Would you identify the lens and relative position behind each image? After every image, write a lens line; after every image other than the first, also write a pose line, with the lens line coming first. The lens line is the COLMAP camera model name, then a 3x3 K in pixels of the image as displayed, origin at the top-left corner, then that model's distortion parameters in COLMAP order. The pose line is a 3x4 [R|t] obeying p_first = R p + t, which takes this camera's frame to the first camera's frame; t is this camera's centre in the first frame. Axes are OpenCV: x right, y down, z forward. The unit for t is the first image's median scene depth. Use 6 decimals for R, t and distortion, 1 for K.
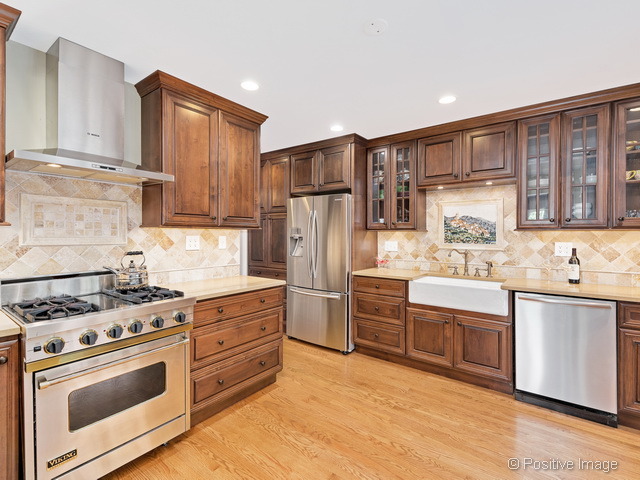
lens RADIAL K [[311.1, 0, 317.8], [0, 311.1, 237.5], [0, 0, 1]] dist [0.013514, -0.000164]
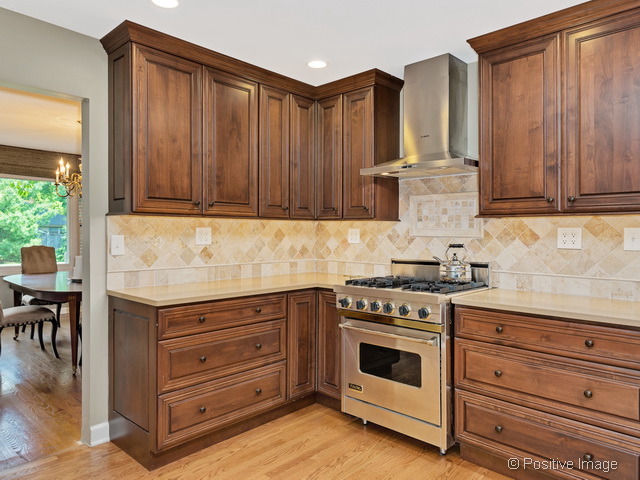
lens RADIAL K [[444.4, 0, 314.0], [0, 444.4, 235.6], [0, 0, 1]] dist [0.051663, 0.000826]
pose [[-0.123496, 0.002894, -0.992341, 0.764155], [-0.013667, 0.999896, 0.004617, 0.017318], [0.992251, 0.014132, -0.123443, 0.687138]]
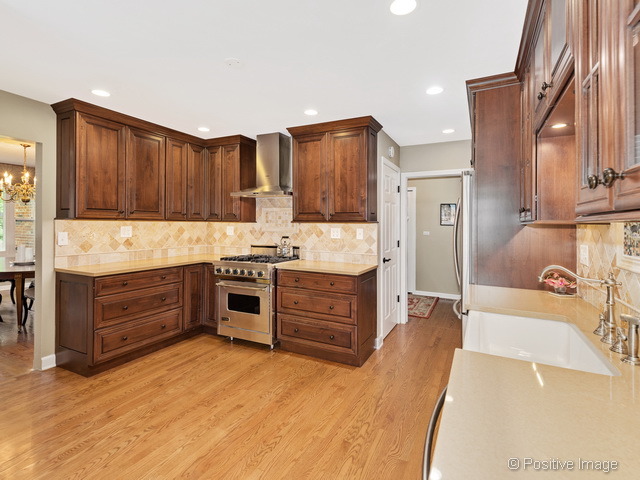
lens RADIAL K [[318.2, 0, 314.7], [0, 318.2, 225.2], [0, 0, 1]] dist [0.023336, -0.000620]
pose [[0.165682, 0.000881, -0.986179, 1.120109], [-0.018751, 0.999822, -0.002257, -0.015736], [0.986001, 0.018866, 0.165669, 0.820041]]
